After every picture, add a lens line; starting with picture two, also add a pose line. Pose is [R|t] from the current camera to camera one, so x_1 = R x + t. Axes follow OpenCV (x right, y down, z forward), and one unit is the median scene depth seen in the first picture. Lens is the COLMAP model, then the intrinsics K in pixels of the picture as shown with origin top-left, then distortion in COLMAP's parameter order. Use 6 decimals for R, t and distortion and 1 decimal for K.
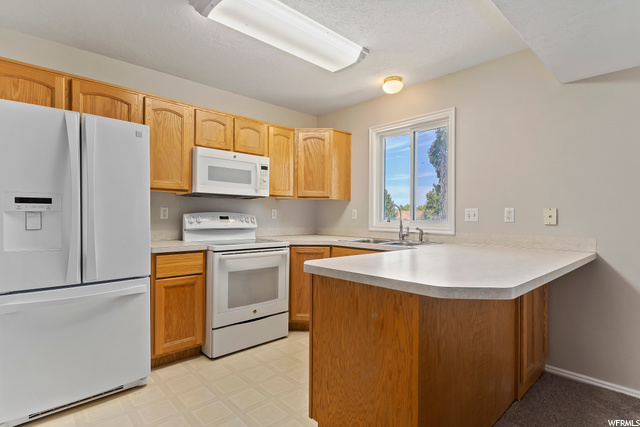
lens RADIAL K [[320.8, 0, 316.2], [0, 320.8, 218.2], [0, 0, 1]] dist [0.005981, 0.000483]
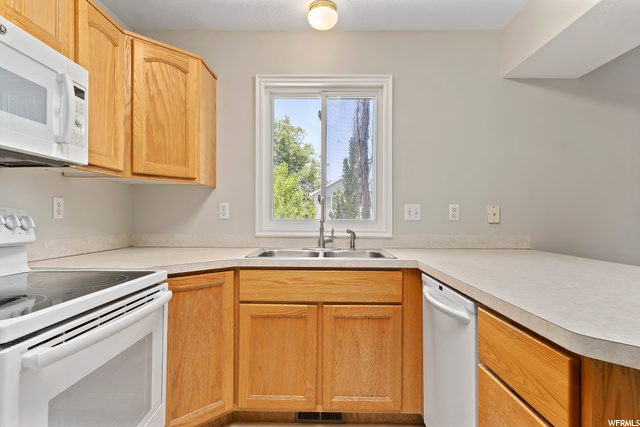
lens RADIAL K [[342.2, 0, 325.1], [0, 342.2, 219.5], [0, 0, 1]] dist [-0.011623, 0.001494]
pose [[0.681988, -0.007878, 0.731321, -0.270295], [0.003675, 0.999966, 0.007345, 0.000501], [-0.731354, -0.002322, 0.681994, 0.500113]]
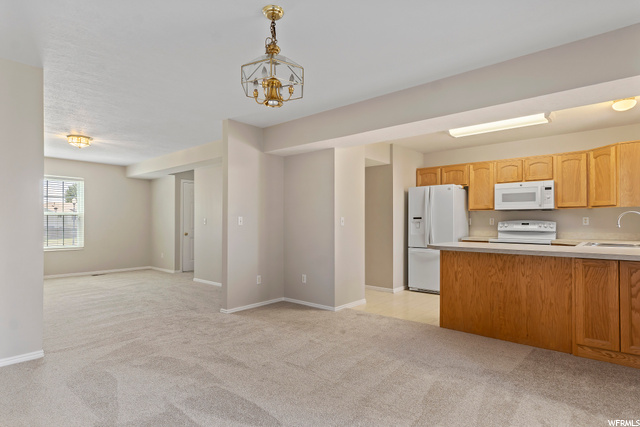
lens RADIAL K [[342.2, 0, 320.6], [0, 342.2, 216.1], [0, 0, 1]] dist [-0.011623, 0.001494]
pose [[0.103969, -0.016520, -0.994443, 1.243535], [0.002674, 0.999863, -0.016331, -0.015639], [0.994577, -0.000961, 0.103999, -0.142588]]
